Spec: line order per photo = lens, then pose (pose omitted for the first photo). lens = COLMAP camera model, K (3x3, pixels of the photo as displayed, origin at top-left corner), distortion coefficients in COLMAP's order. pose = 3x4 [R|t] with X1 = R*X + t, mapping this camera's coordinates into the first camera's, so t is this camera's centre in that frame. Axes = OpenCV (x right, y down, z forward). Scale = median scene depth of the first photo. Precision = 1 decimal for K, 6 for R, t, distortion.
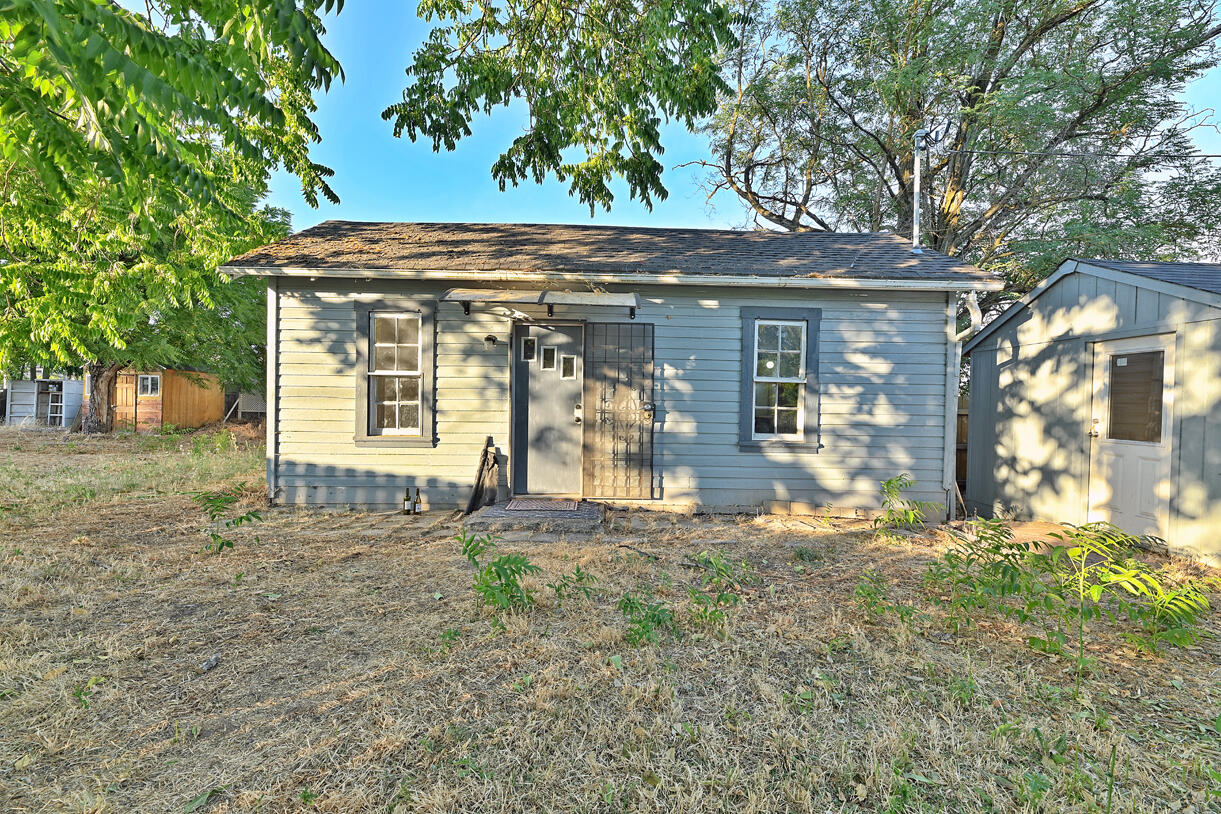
lens RADIAL K [[485.9, 0, 611.7], [0, 485.9, 410.6], [0, 0, 1]] dist [-0.000516, -0.000238]
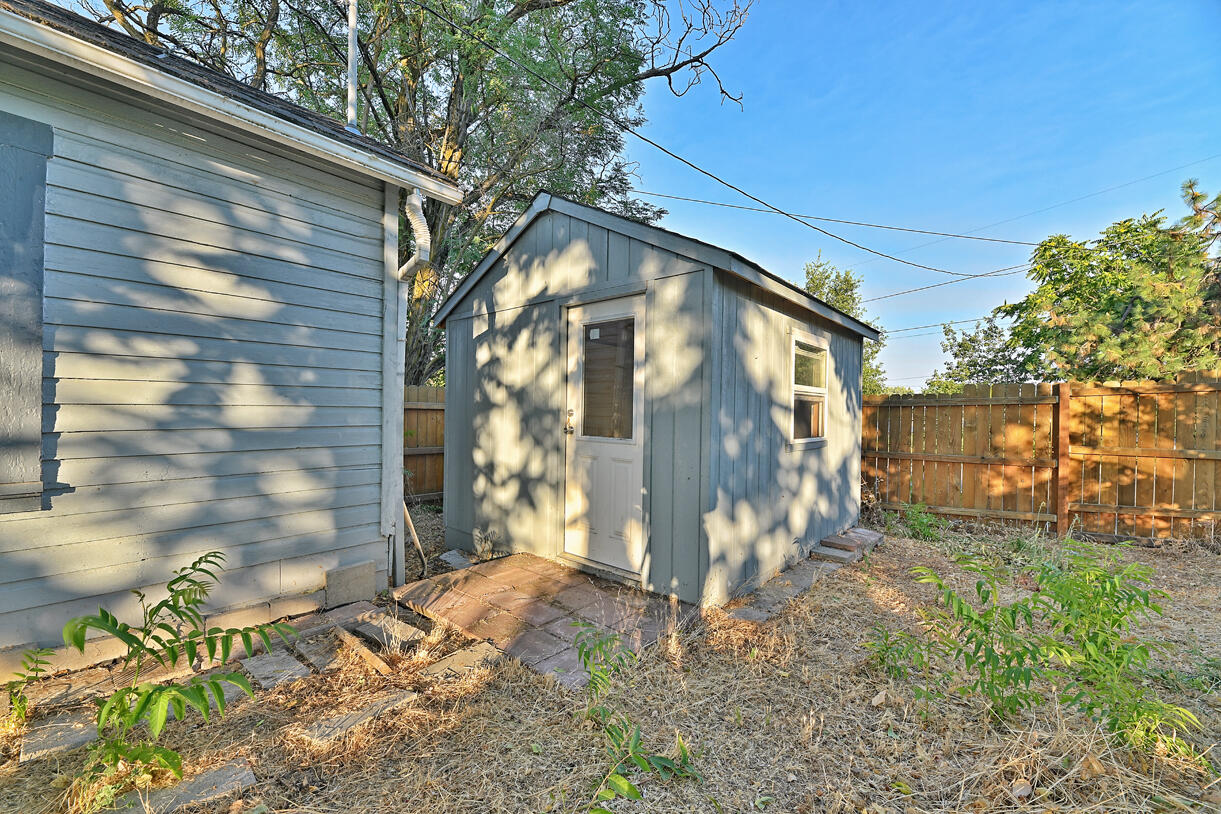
lens RADIAL K [[485.9, 0, 611.7], [0, 485.9, 410.6], [0, 0, 1]] dist [-0.000516, -0.000238]
pose [[0.649312, -0.008748, 0.760472, 0.425859], [0.003488, 0.999958, 0.008525, 0.013216], [-0.760514, -0.002883, 0.649315, 0.423863]]
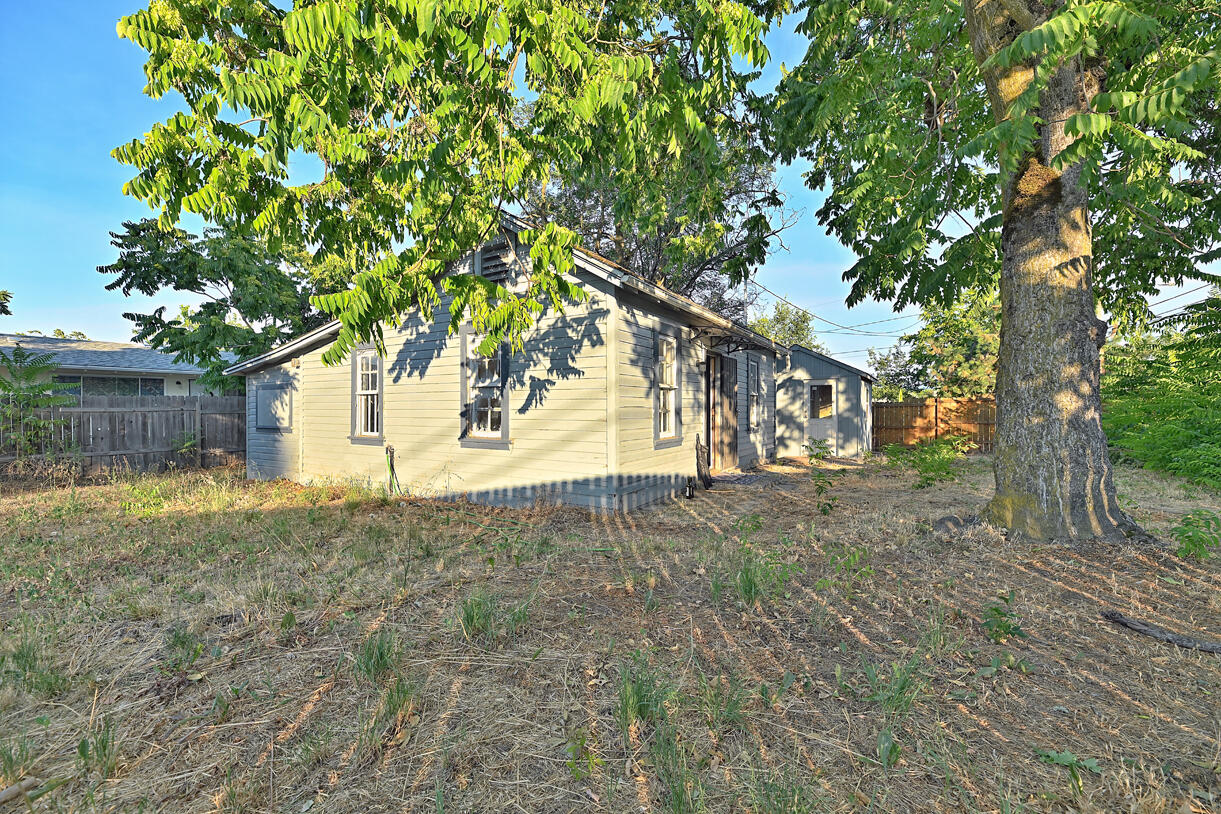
lens RADIAL K [[485.9, 0, 611.7], [0, 485.9, 410.6], [0, 0, 1]] dist [-0.000516, -0.000238]
pose [[0.531270, -0.021534, 0.846929, -1.537390], [0.020707, 0.999708, 0.012429, -0.043242], [-0.846949, 0.010935, 0.531561, 0.457358]]
